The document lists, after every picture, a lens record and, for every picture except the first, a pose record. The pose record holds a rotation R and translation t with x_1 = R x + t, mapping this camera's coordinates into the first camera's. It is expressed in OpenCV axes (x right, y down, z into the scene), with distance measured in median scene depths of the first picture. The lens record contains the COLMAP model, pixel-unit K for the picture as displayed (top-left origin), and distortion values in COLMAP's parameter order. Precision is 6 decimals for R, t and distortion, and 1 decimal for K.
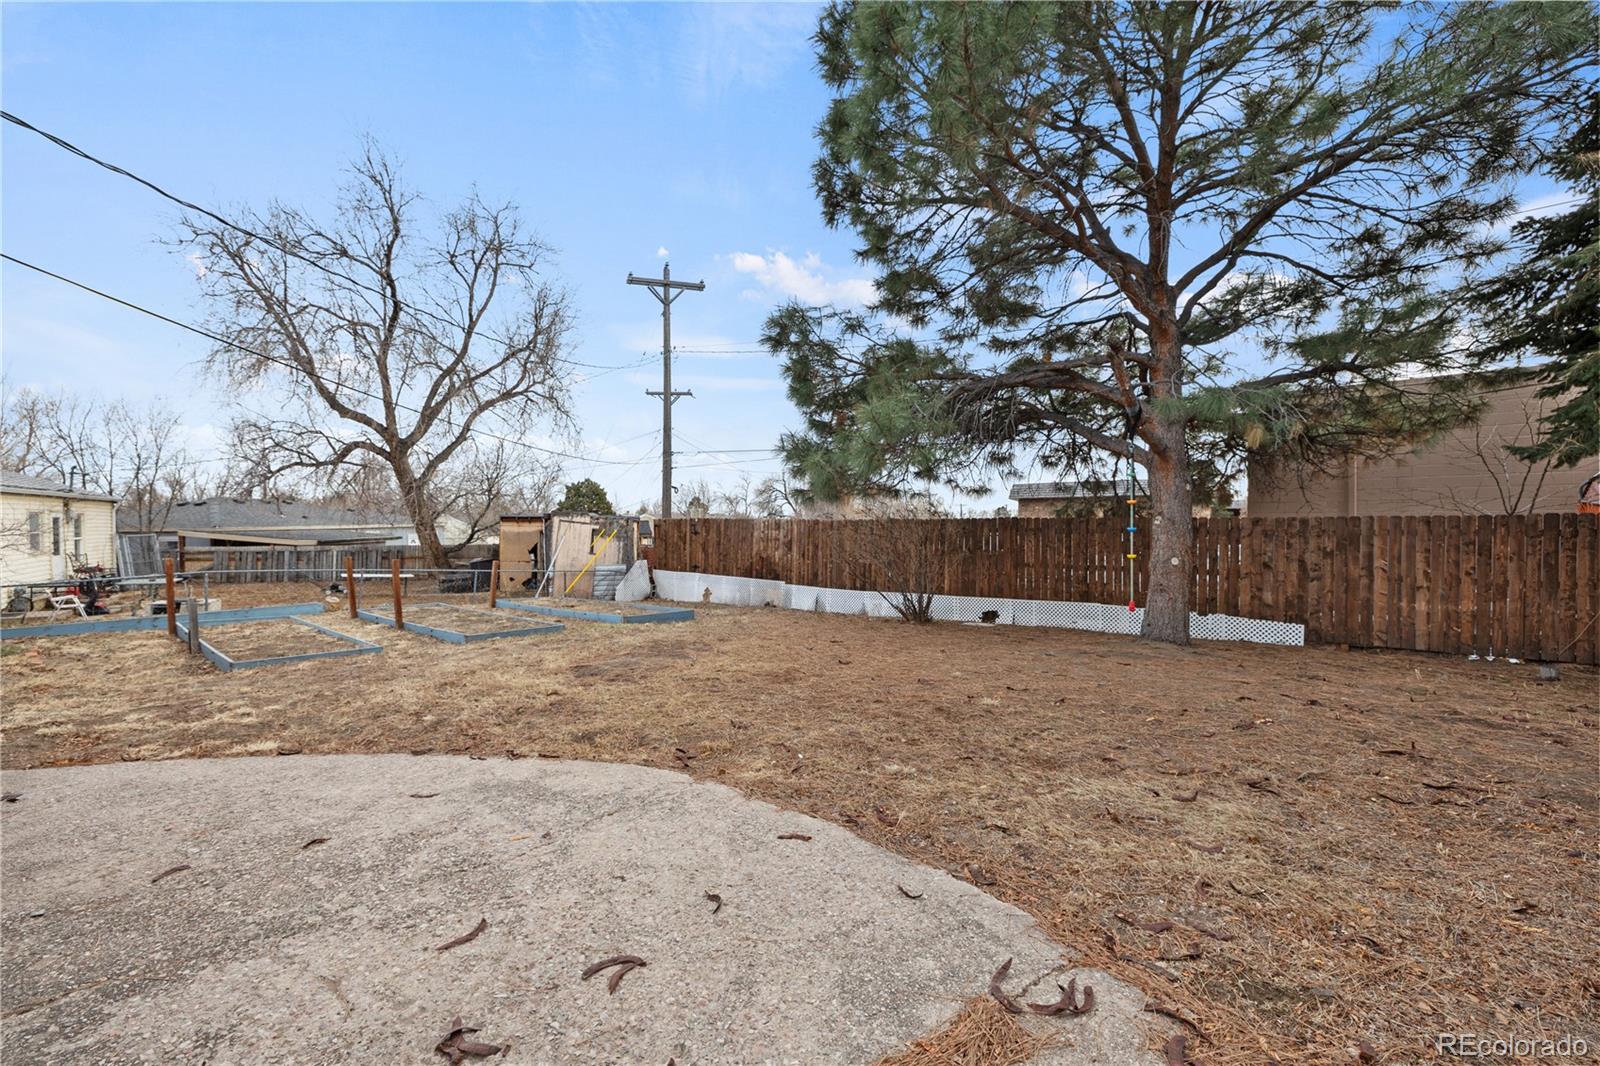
lens RADIAL K [[676.3, 0, 798.9], [0, 676.3, 516.4], [0, 0, 1]] dist [-0.000697, 0.000048]
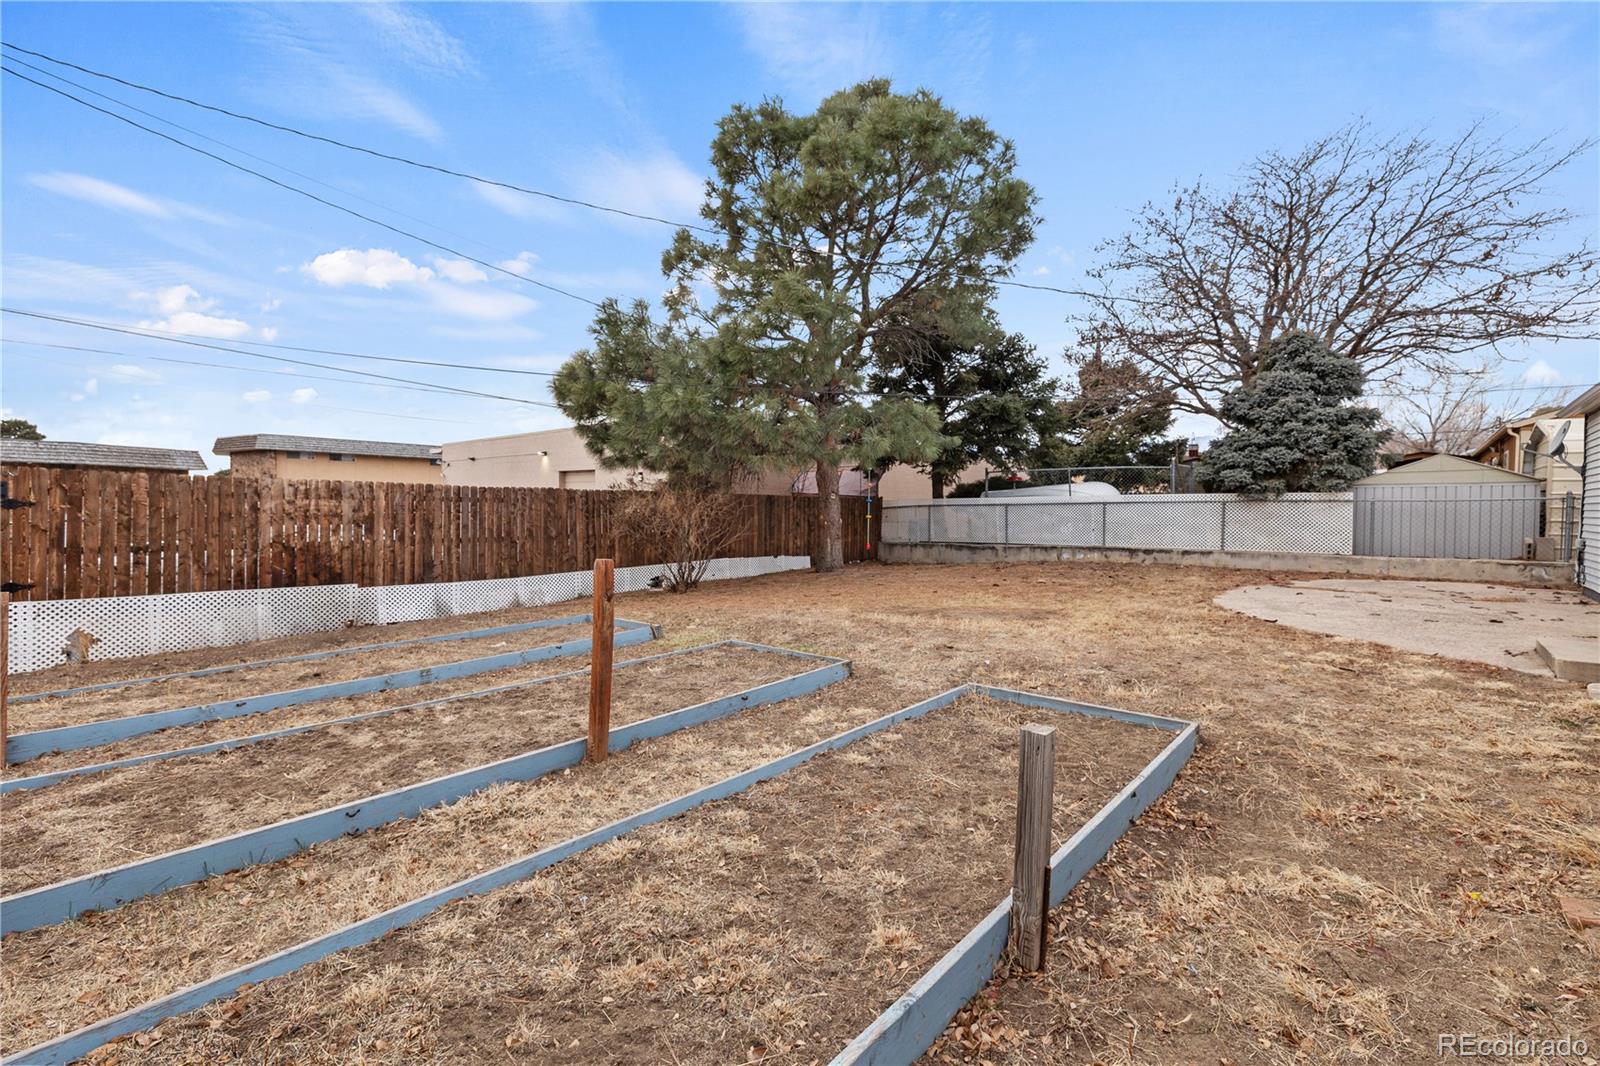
lens RADIAL K [[676.3, 0, 798.9], [0, 676.3, 516.4], [0, 0, 1]] dist [-0.000697, 0.000048]
pose [[-0.019425, 0.005319, 0.999797, -0.605519], [-0.009004, 0.999944, -0.005495, 0.034024], [-0.999771, -0.009109, -0.019376, 0.585267]]
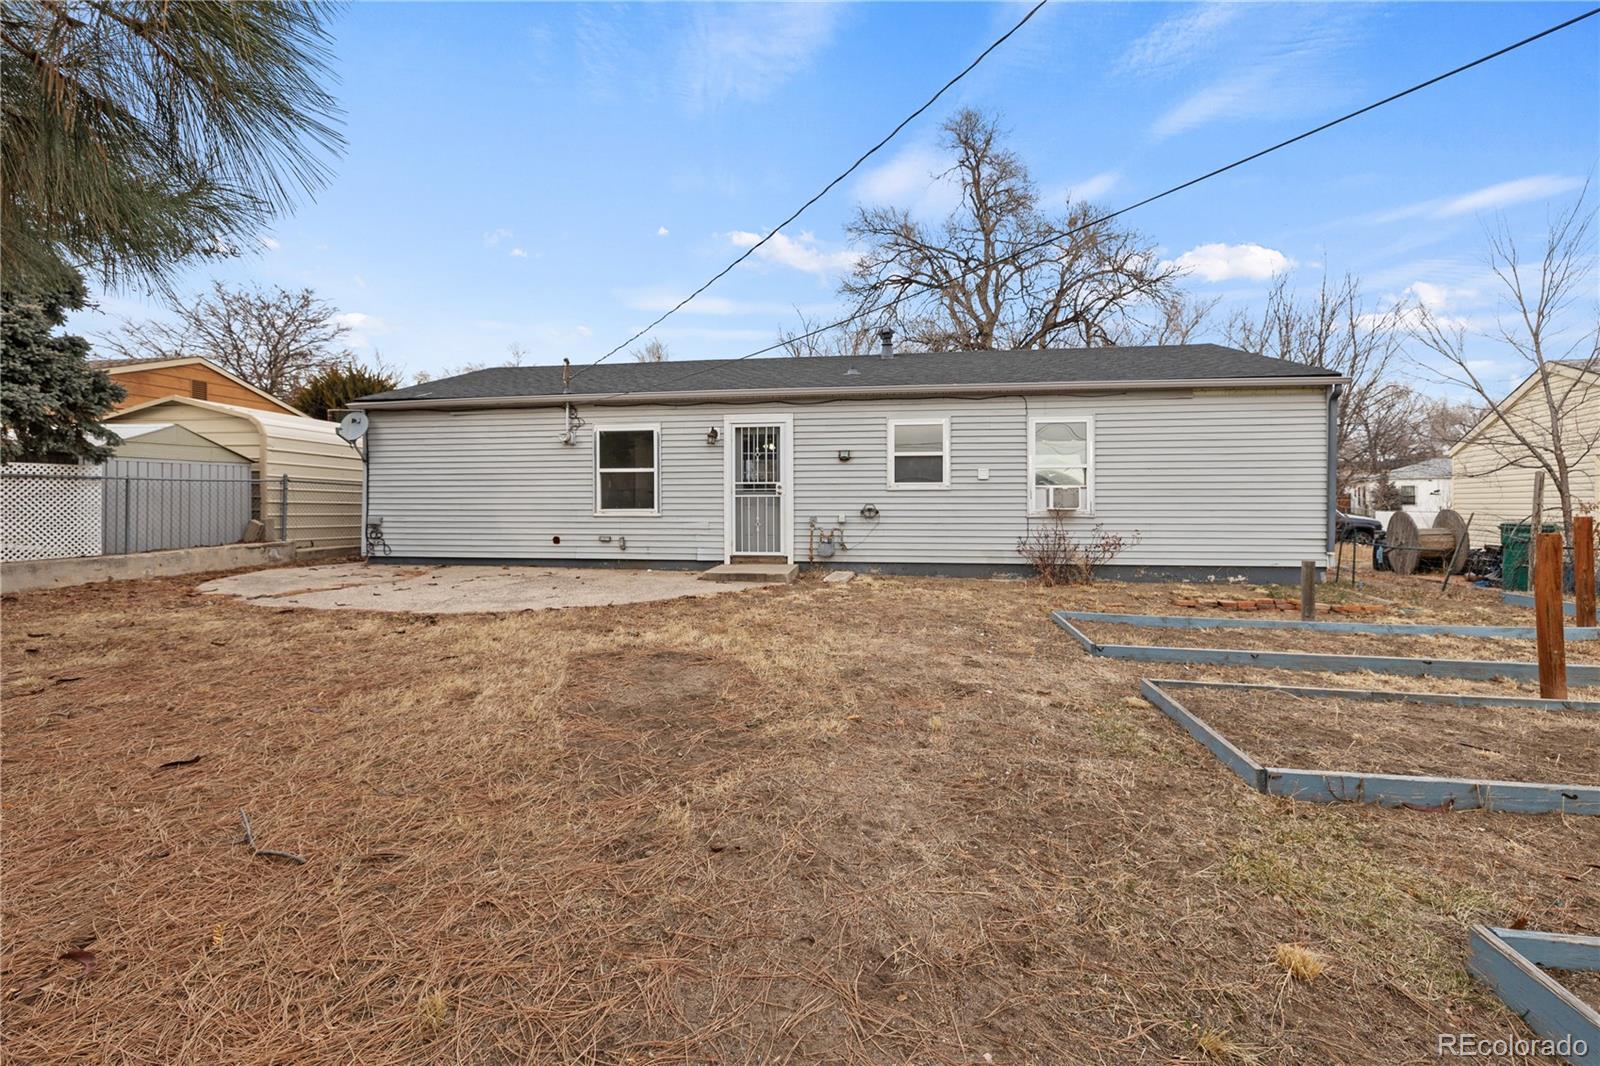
lens RADIAL K [[676.3, 0, 798.9], [0, 676.3, 516.4], [0, 0, 1]] dist [-0.000697, 0.000048]
pose [[-0.823690, 0.027885, -0.566354, -0.023514], [0.008655, 0.999292, 0.036613, 0.022324], [0.566974, 0.025256, -0.823349, 0.700175]]
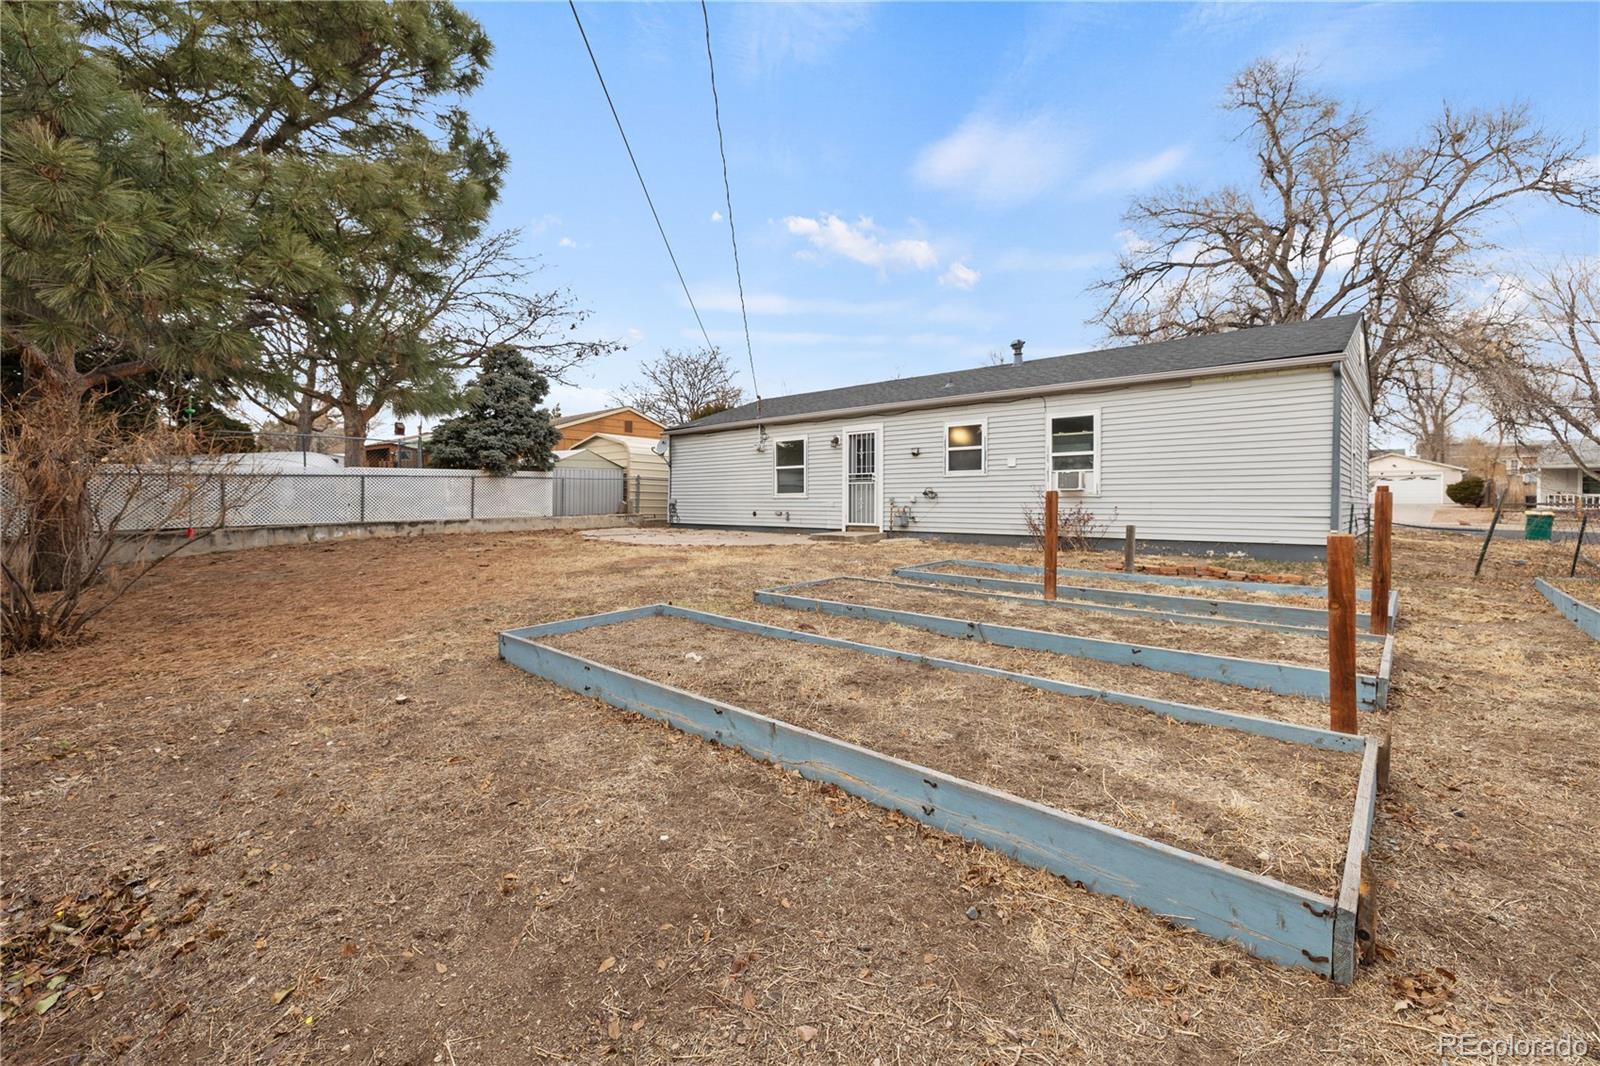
lens RADIAL K [[676.3, 0, 798.9], [0, 676.3, 516.4], [0, 0, 1]] dist [-0.000697, 0.000048]
pose [[-0.999803, 0.015165, -0.012812, -0.246643], [0.014774, 0.999438, 0.030084, 0.040978], [0.013261, 0.029889, -0.999465, 1.026668]]
